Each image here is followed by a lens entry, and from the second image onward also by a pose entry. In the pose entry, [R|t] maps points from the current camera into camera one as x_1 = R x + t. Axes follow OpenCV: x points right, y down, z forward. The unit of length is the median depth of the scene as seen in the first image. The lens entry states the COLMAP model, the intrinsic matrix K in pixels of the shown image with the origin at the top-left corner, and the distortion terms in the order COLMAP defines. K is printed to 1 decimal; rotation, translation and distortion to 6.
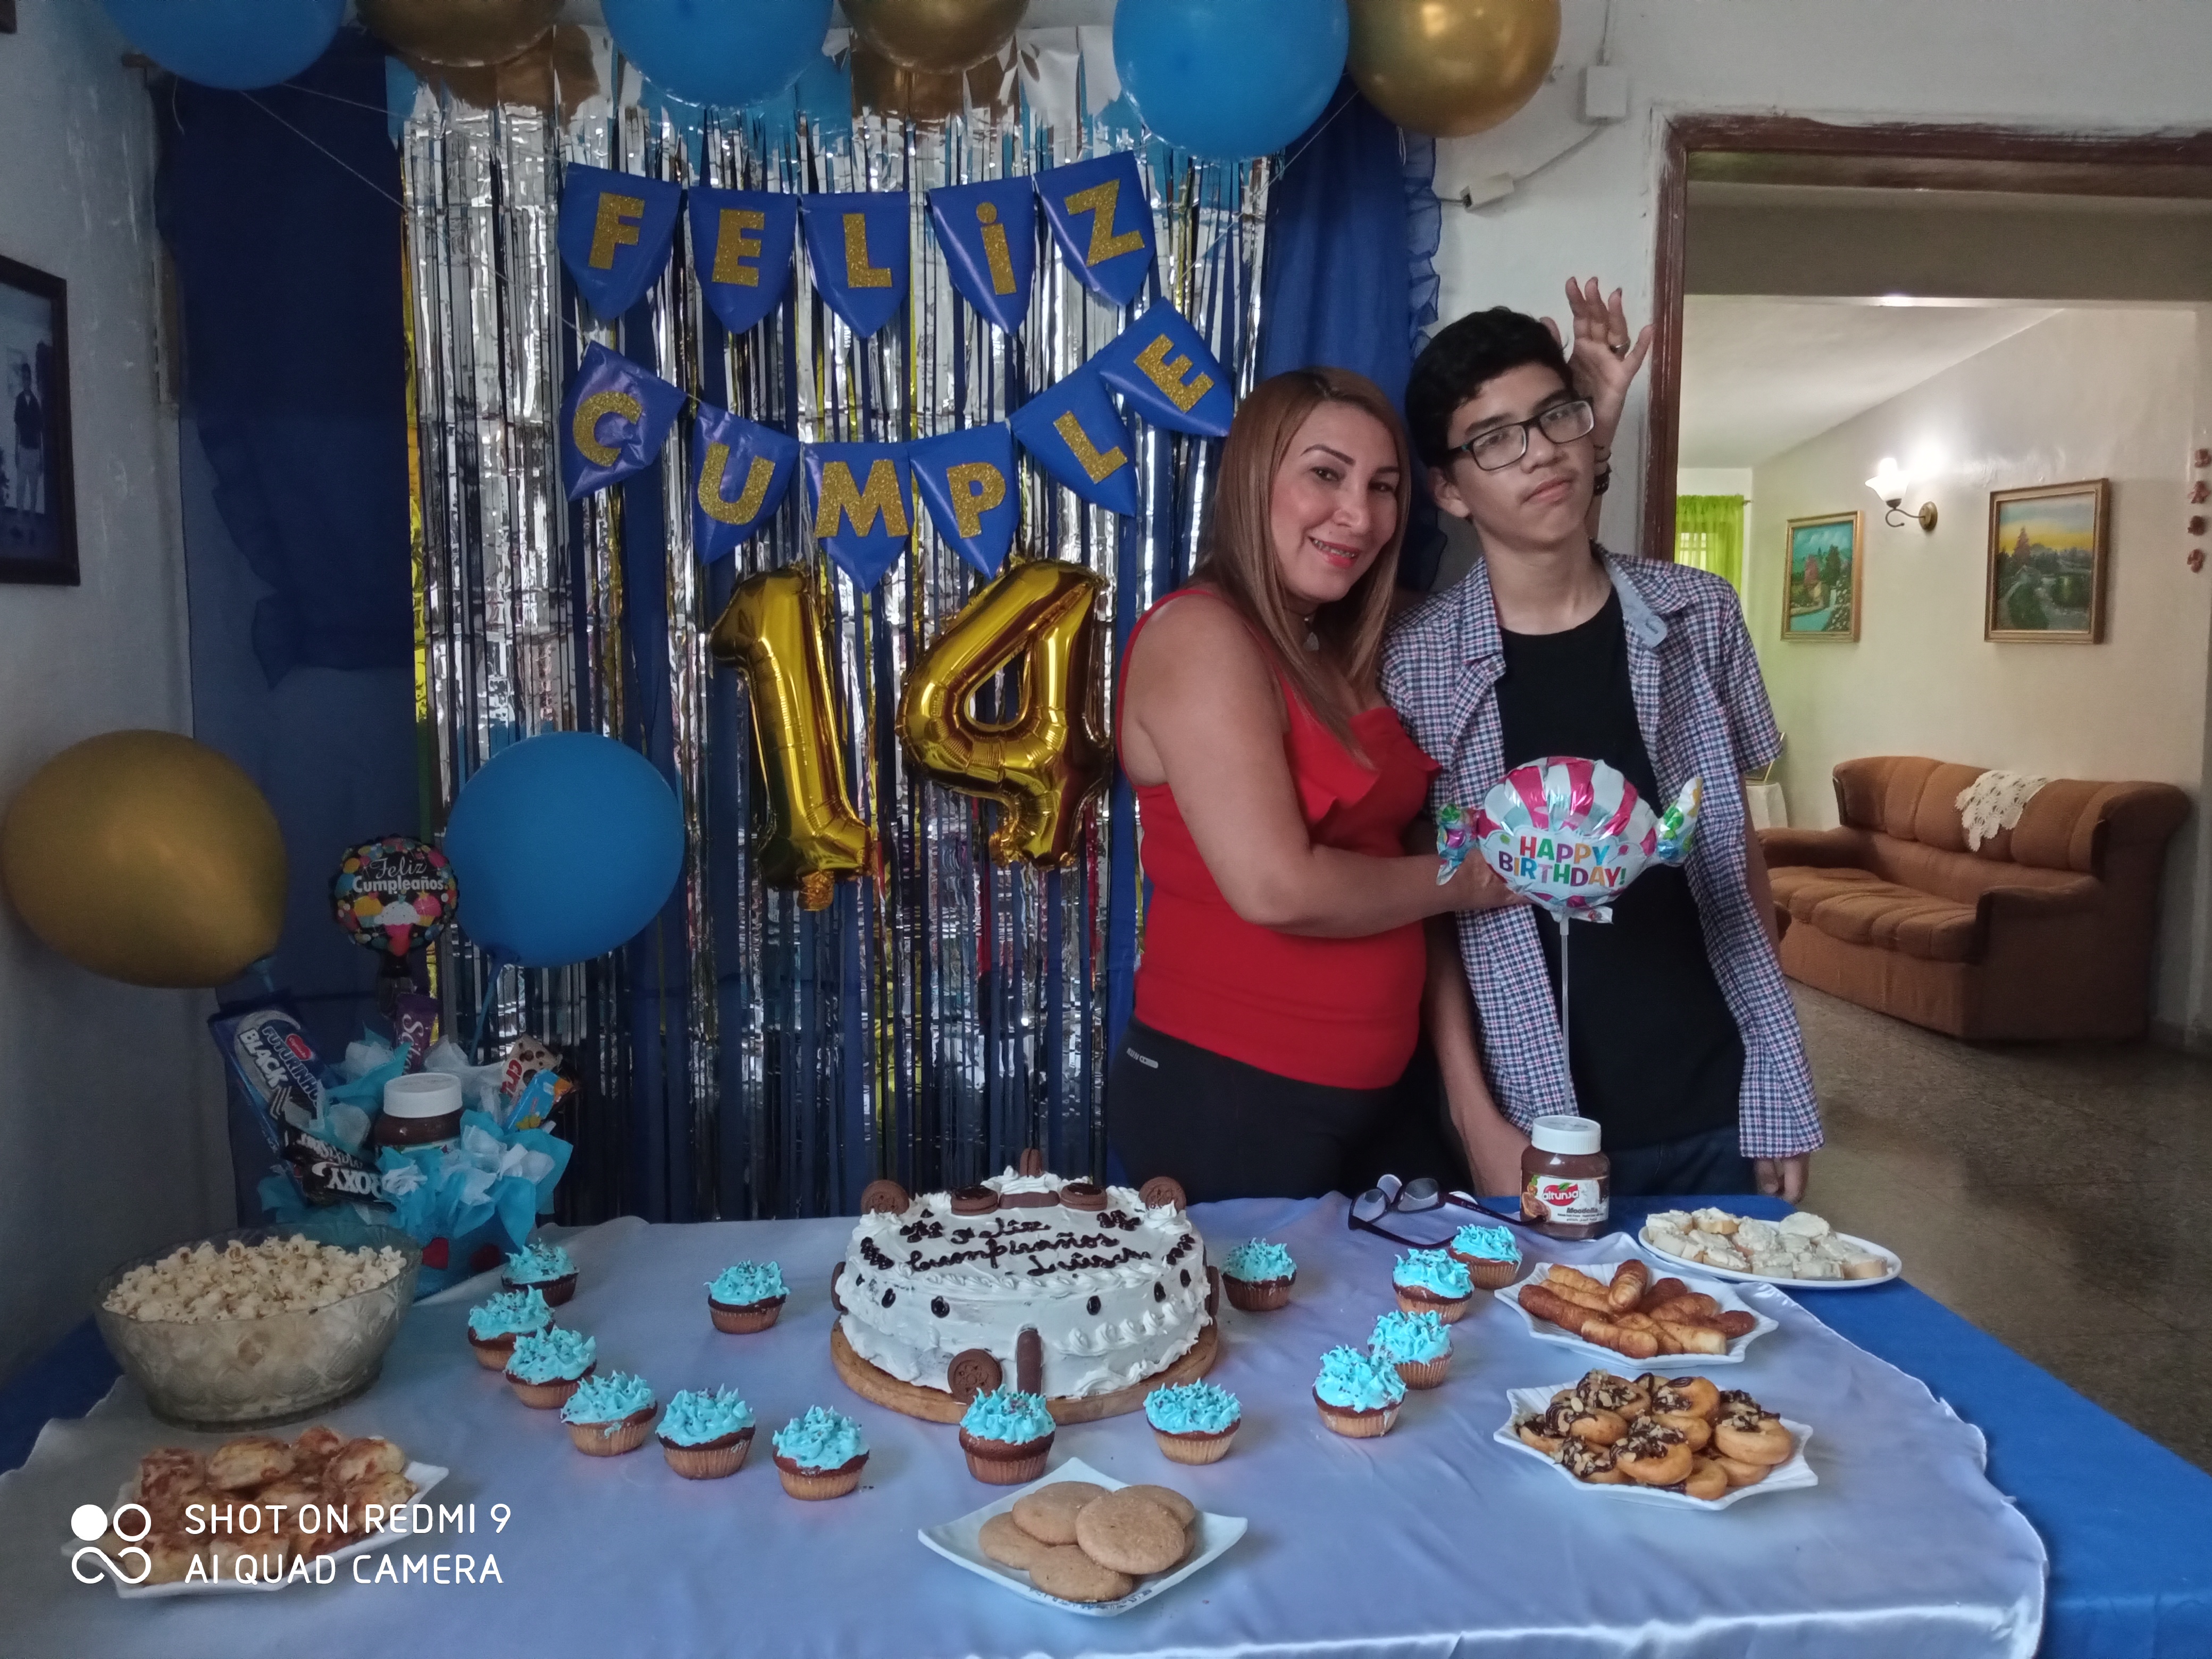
lens RADIAL K [[1806.5, 0, 1109.1], [0, 1806.5, 824.0], [0, 0, 1]] dist [0.105935, -0.202266]
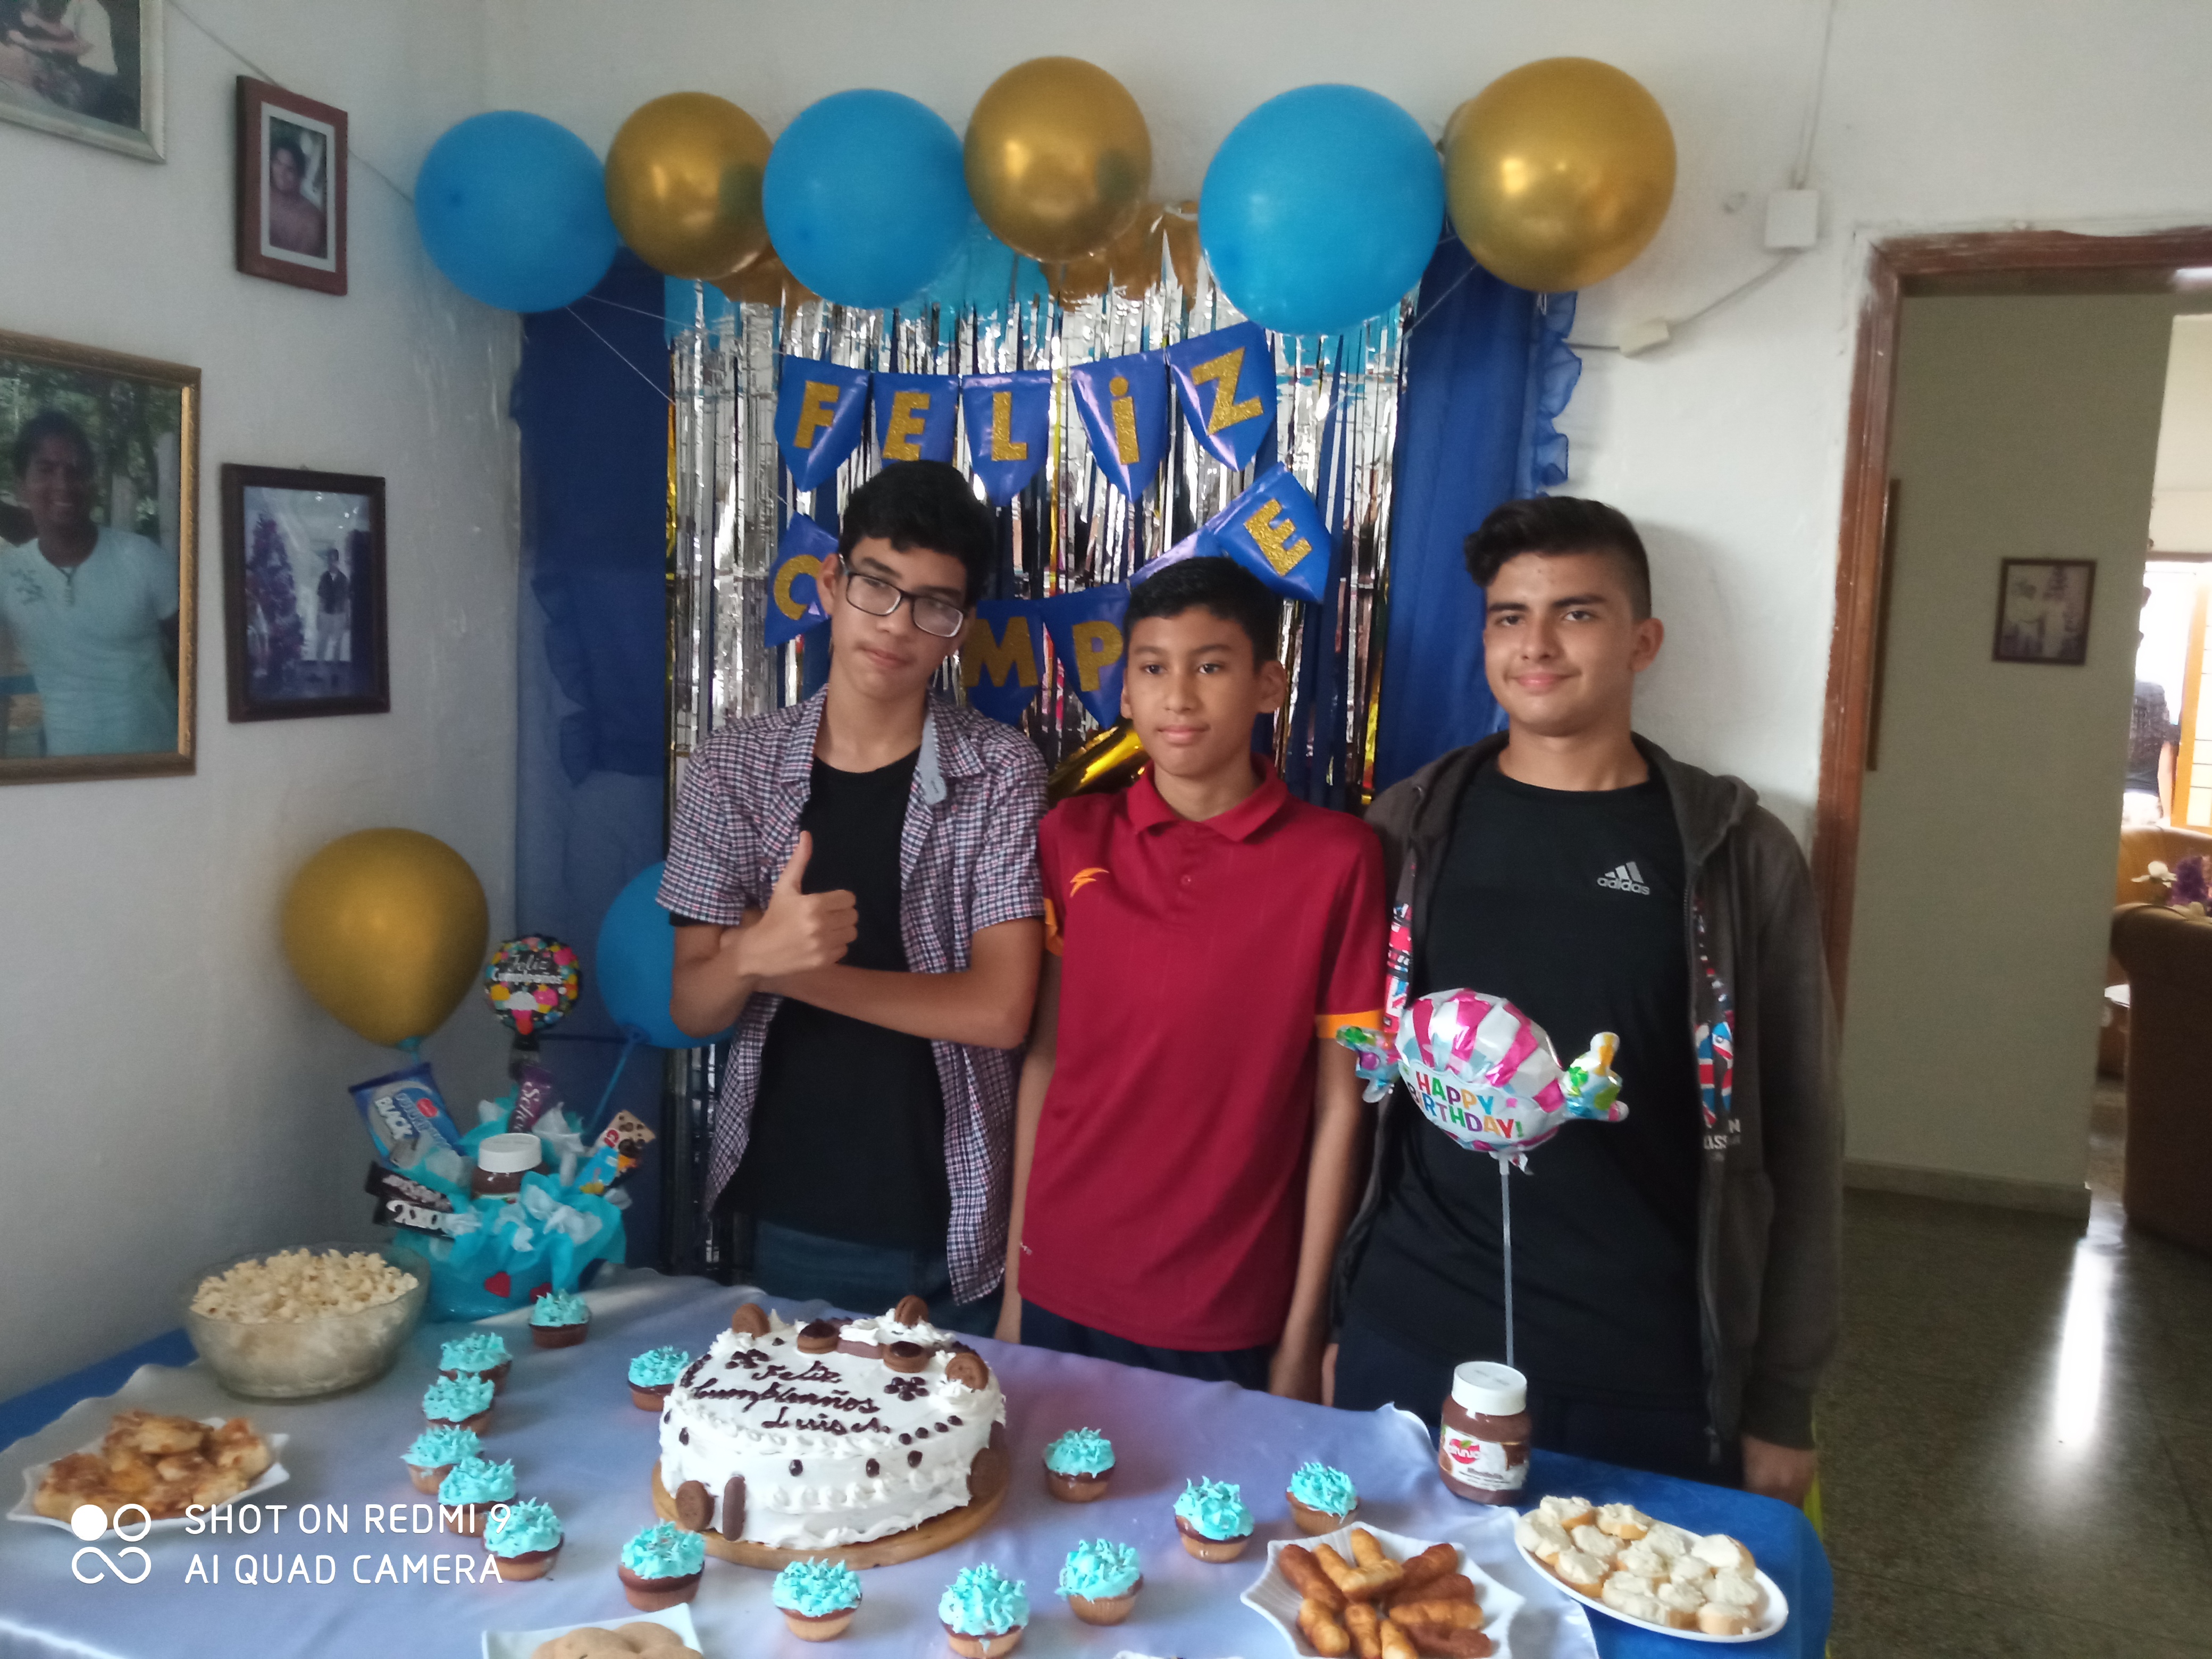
lens RADIAL K [[1806.5, 0, 1109.1], [0, 1806.5, 824.0], [0, 0, 1]] dist [0.105935, -0.202266]
pose [[0.887703, 0.084910, -0.452518, 0.479048], [-0.079517, 0.996352, 0.030966, -0.131184], [0.453497, 0.008494, 0.891217, 0.077276]]
